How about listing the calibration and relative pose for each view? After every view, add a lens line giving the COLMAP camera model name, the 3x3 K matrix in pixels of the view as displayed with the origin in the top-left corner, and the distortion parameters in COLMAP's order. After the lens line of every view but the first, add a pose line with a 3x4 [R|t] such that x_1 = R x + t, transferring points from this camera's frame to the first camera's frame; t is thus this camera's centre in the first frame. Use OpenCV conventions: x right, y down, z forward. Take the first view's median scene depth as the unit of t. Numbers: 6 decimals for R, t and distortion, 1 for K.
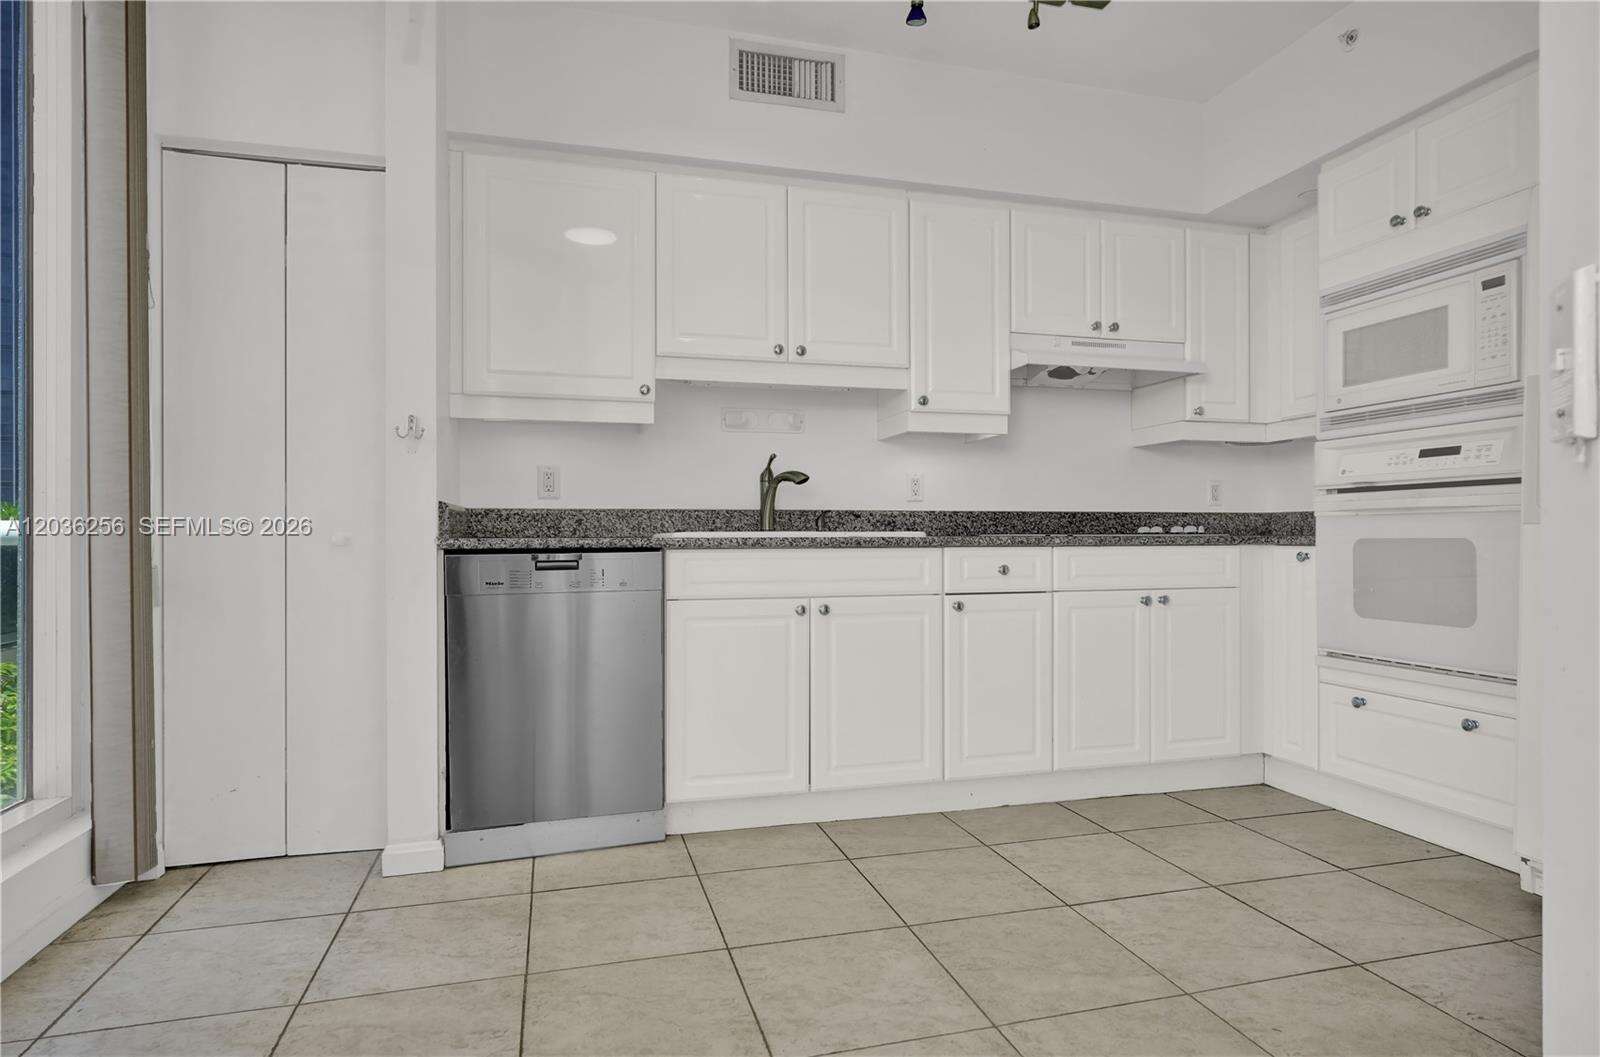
lens RADIAL K [[884.0, 0, 800.8], [0, 884.0, 542.2], [0, 0, 1]] dist [-0.002625, -0.000212]
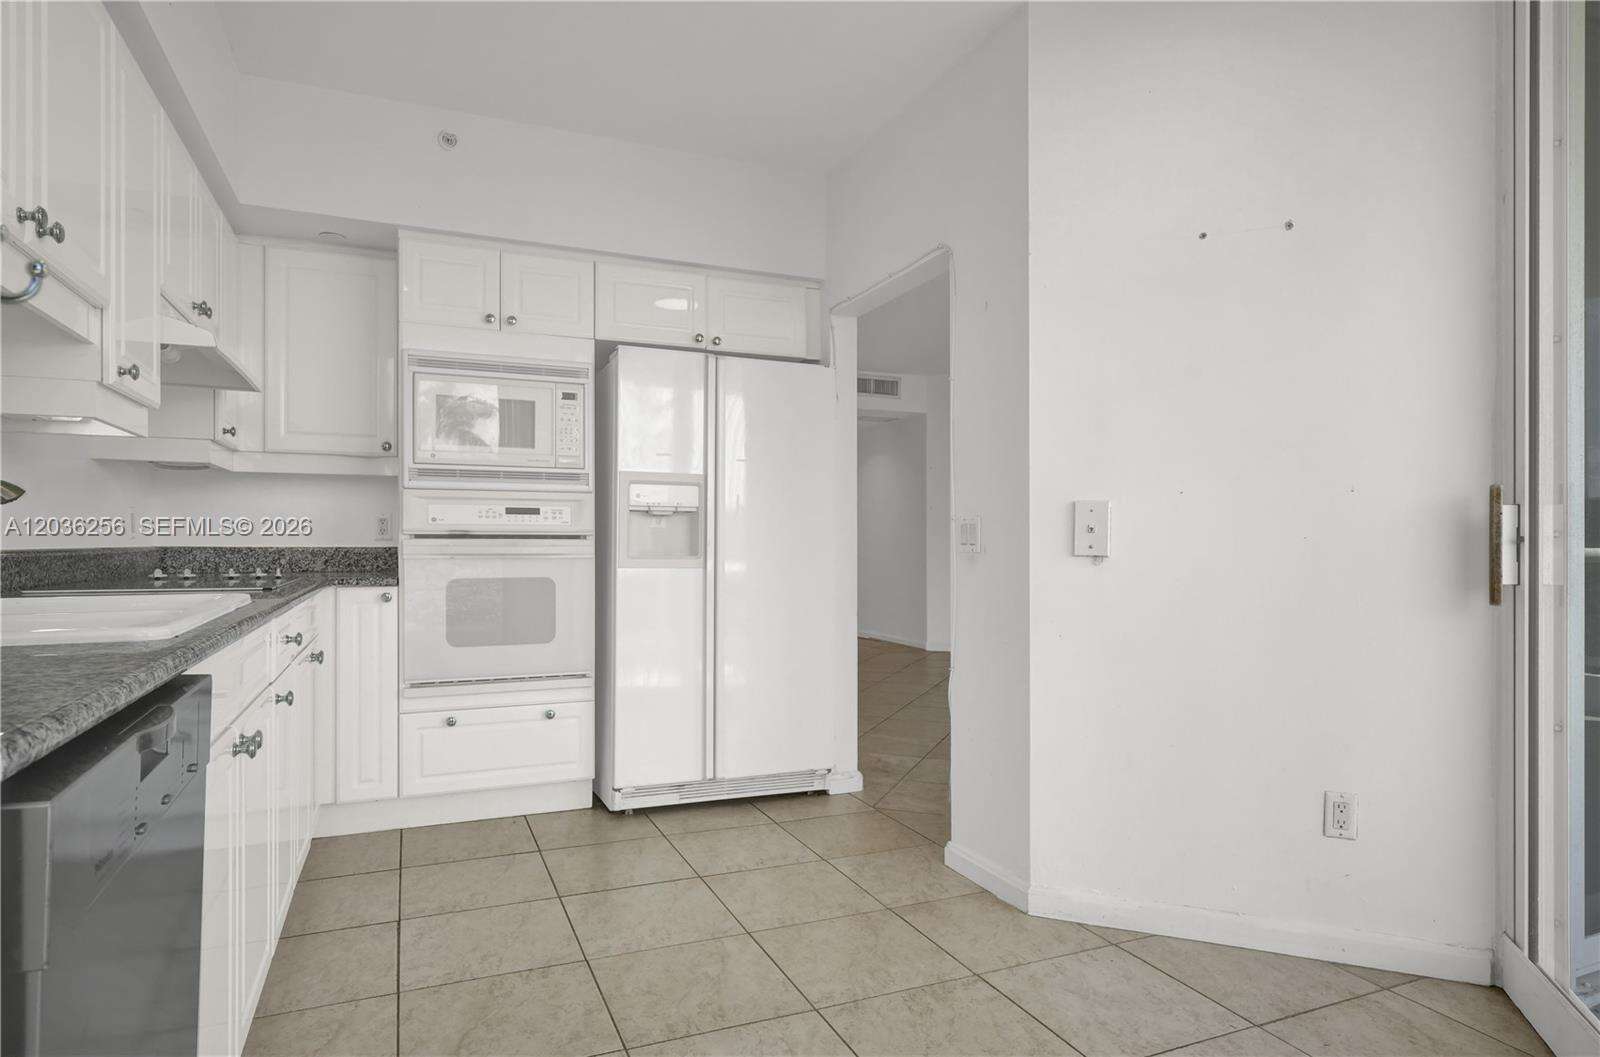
lens RADIAL K [[884.0, 0, 800.8], [0, 884.0, 542.2], [0, 0, 1]] dist [-0.002625, -0.000212]
pose [[-0.143280, 0.007822, 0.989651, -0.556302], [0.006025, 0.999957, -0.007032, -0.039790], [-0.989664, 0.004955, -0.143321, 0.694302]]
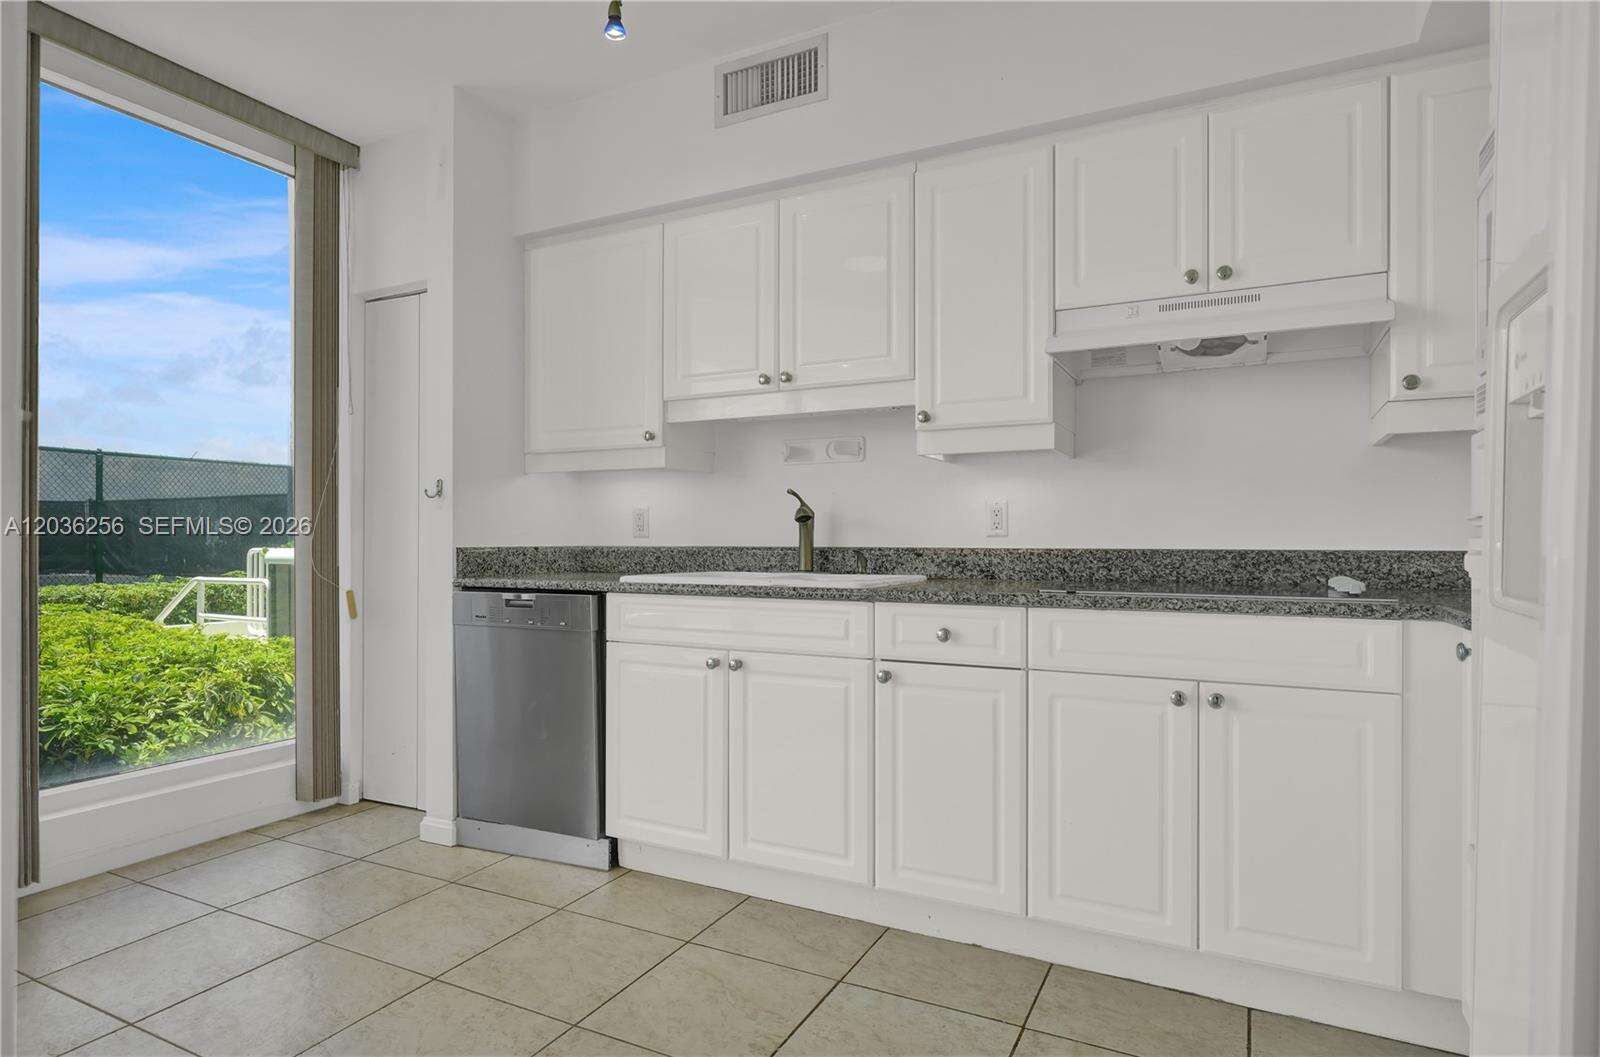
lens RADIAL K [[880.7, 0, 793.2], [0, 880.7, 546.8], [0, 0, 1]] dist [-0.001750, -0.000362]
pose [[0.733899, 0.008017, -0.679211, 0.625456], [-0.008569, 0.999960, 0.002544, -0.043549], [0.679204, 0.003953, 0.733939, 0.338583]]
